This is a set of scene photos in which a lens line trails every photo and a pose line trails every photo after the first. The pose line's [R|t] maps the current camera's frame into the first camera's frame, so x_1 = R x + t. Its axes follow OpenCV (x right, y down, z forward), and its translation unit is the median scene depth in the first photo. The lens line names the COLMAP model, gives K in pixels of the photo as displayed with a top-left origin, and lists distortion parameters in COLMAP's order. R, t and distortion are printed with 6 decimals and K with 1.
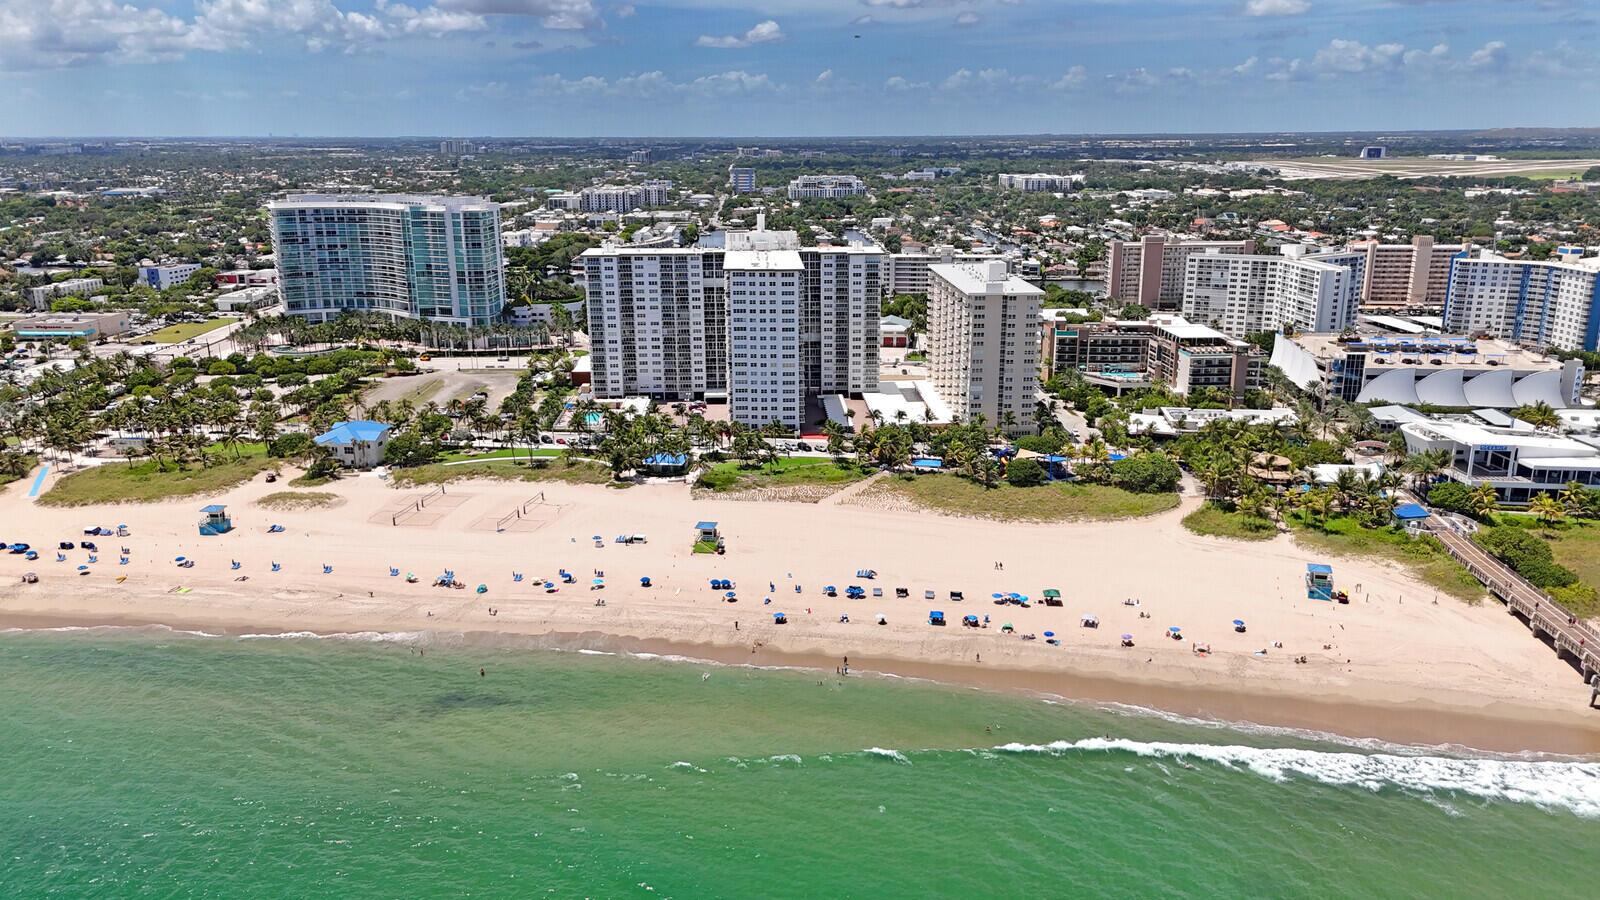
lens RADIAL K [[1191.5, 0, 803.7], [0, 1191.5, 449.0], [0, 0, 1]] dist [0.070568, -0.064033]
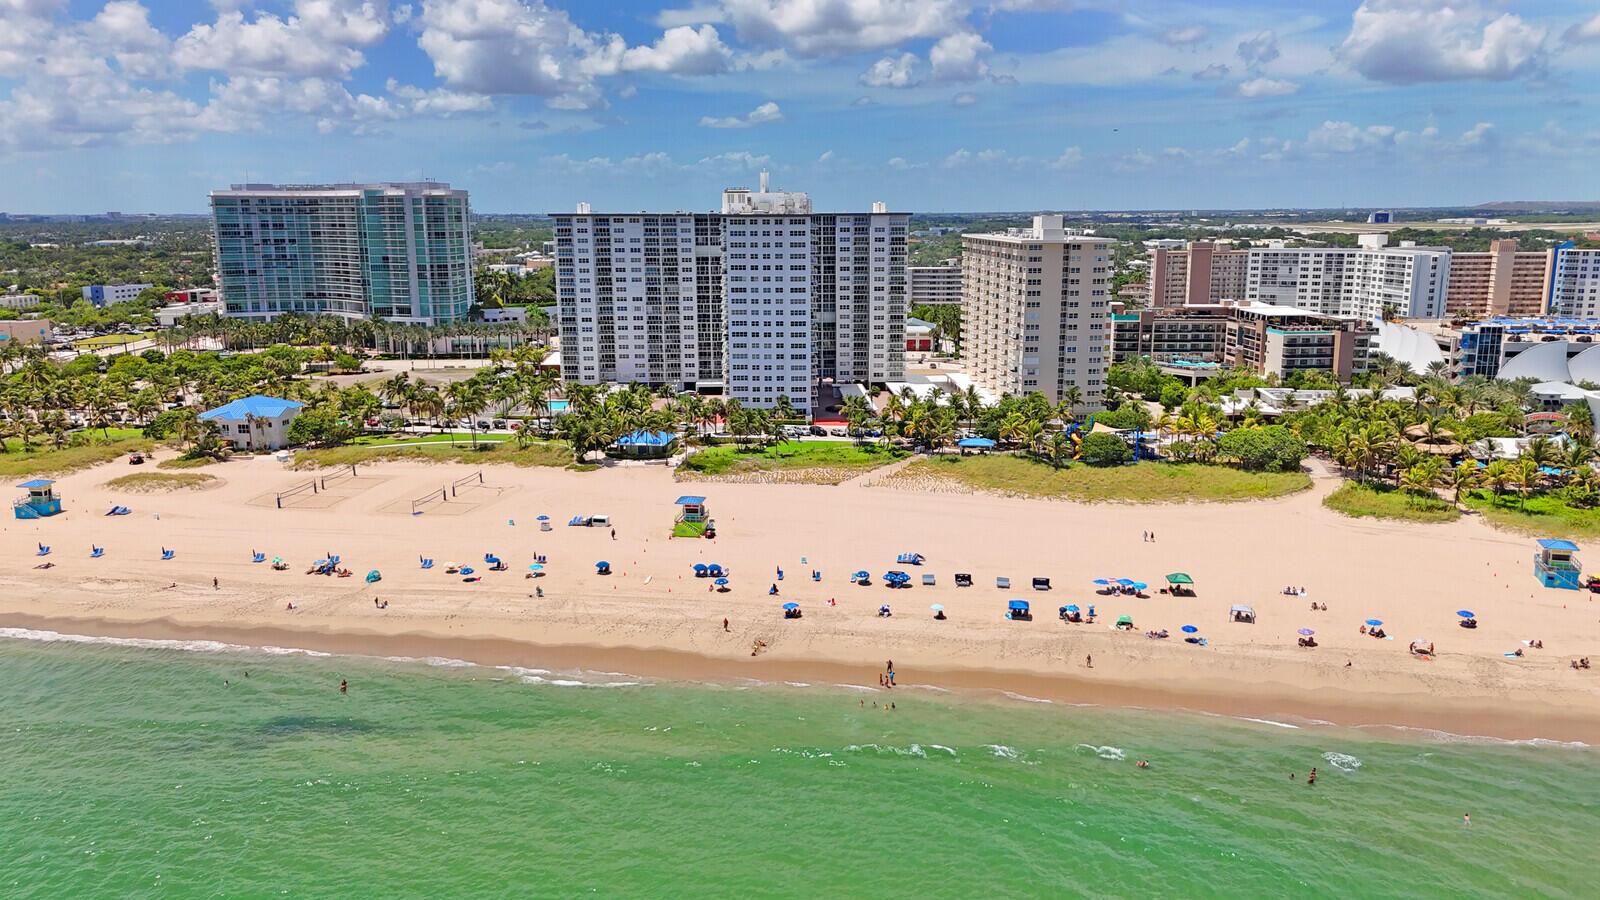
lens RADIAL K [[1191.5, 0, 806.7], [0, 1191.5, 437.1], [0, 0, 1]] dist [0.070568, -0.064033]
pose [[0.999997, 0.001814, 0.001744, -0.007291], [-0.001682, 0.997328, -0.073040, 0.052294], [-0.001872, 0.073037, 0.997328, 0.170481]]
